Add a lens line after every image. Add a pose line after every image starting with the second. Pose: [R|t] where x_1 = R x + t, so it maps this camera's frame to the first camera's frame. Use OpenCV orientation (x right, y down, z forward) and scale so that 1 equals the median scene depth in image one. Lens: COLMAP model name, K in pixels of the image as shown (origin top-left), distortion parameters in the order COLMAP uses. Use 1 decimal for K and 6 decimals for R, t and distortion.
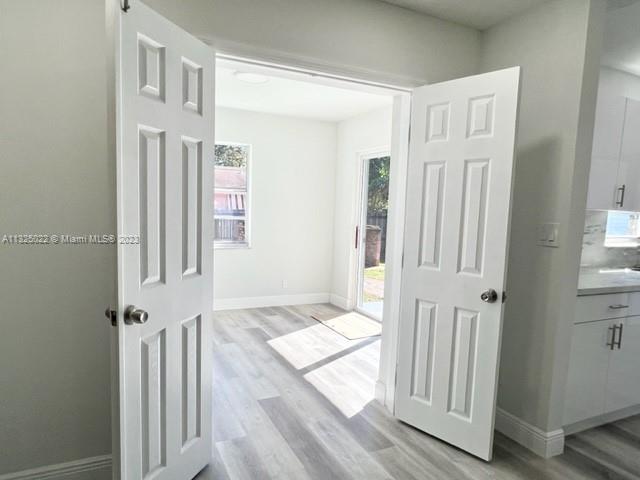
lens RADIAL K [[424.5, 0, 319.6], [0, 424.5, 246.5], [0, 0, 1]] dist [-0.006244, -0.003996]
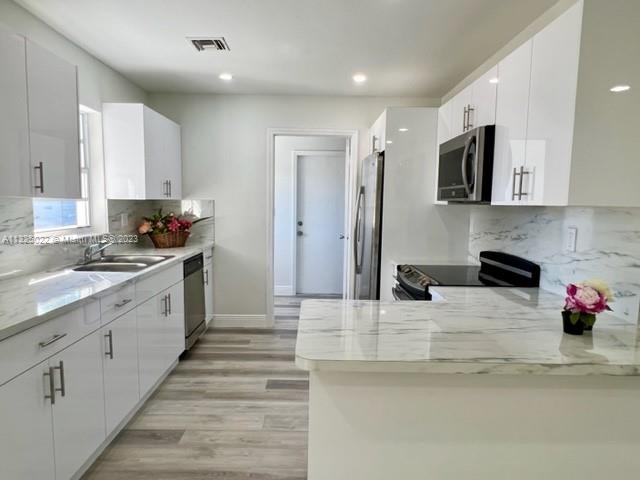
lens RADIAL K [[424.5, 0, 318.1], [0, 424.5, 249.4], [0, 0, 1]] dist [-0.006244, -0.003996]
pose [[0.424975, -0.131806, 0.895558, 0.295387], [0.084751, 0.990790, 0.105605, -0.039736], [-0.901229, 0.031020, 0.432232, 0.309410]]
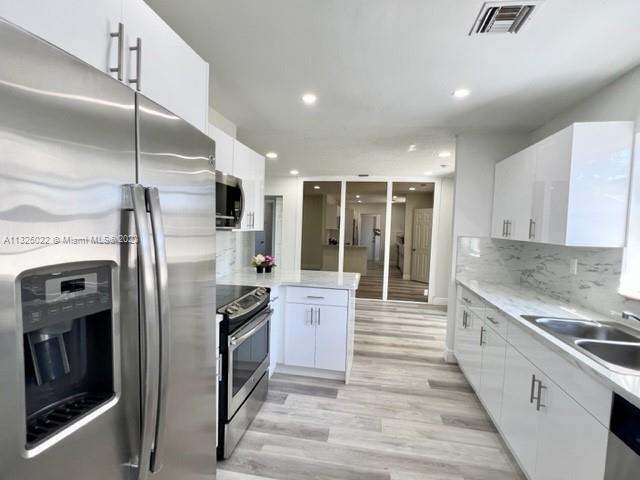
lens RADIAL K [[318.0, 0, 320.0], [0, 318.0, 241.9], [0, 0, 1]] dist [-0.002856, 0.003492]
pose [[-0.578969, -0.014978, -0.815212, 1.994346], [-0.130781, 0.988592, 0.074717, -0.087894], [0.804793, 0.149873, -0.574323, 1.210364]]
